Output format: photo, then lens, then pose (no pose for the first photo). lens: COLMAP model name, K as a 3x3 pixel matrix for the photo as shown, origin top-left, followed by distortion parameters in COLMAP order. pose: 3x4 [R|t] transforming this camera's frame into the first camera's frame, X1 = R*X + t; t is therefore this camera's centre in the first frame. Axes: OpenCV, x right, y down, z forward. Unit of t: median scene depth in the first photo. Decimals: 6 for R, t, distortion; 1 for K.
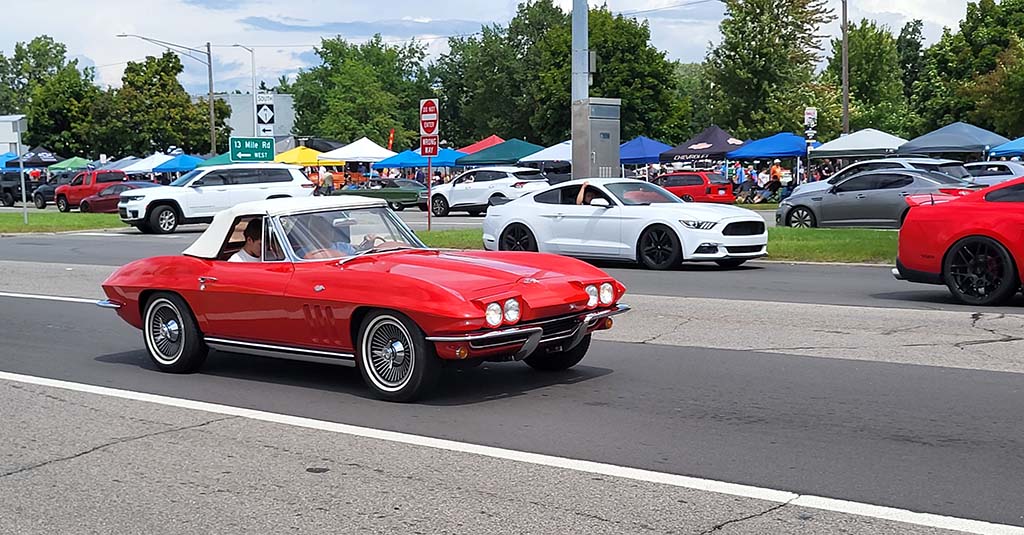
lens RADIAL K [[714.6, 0, 512.4], [0, 714.6, 270.7], [0, 0, 1]] dist [0.024677, -0.005705]
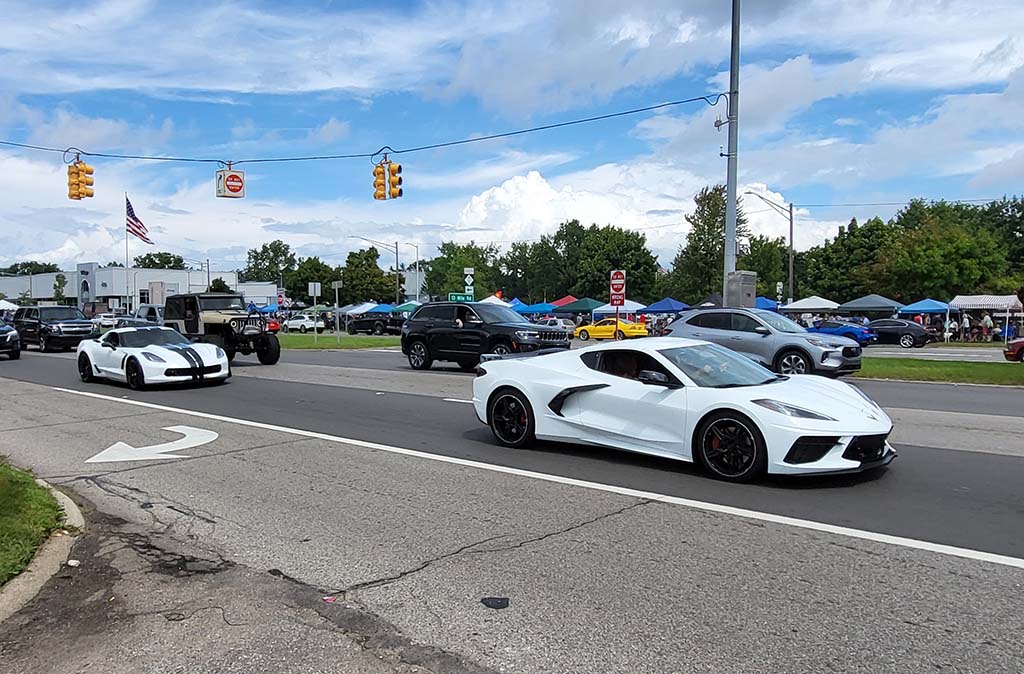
lens RADIAL K [[388.4, 0, 508.3], [0, 388.4, 356.9], [0, 0, 1]] dist [0.002279, 0.000364]
pose [[0.999655, 0.020325, -0.016642, -0.122774], [-0.020878, 0.999213, -0.033733, -0.005545], [0.015943, 0.034069, 0.999292, 0.053174]]
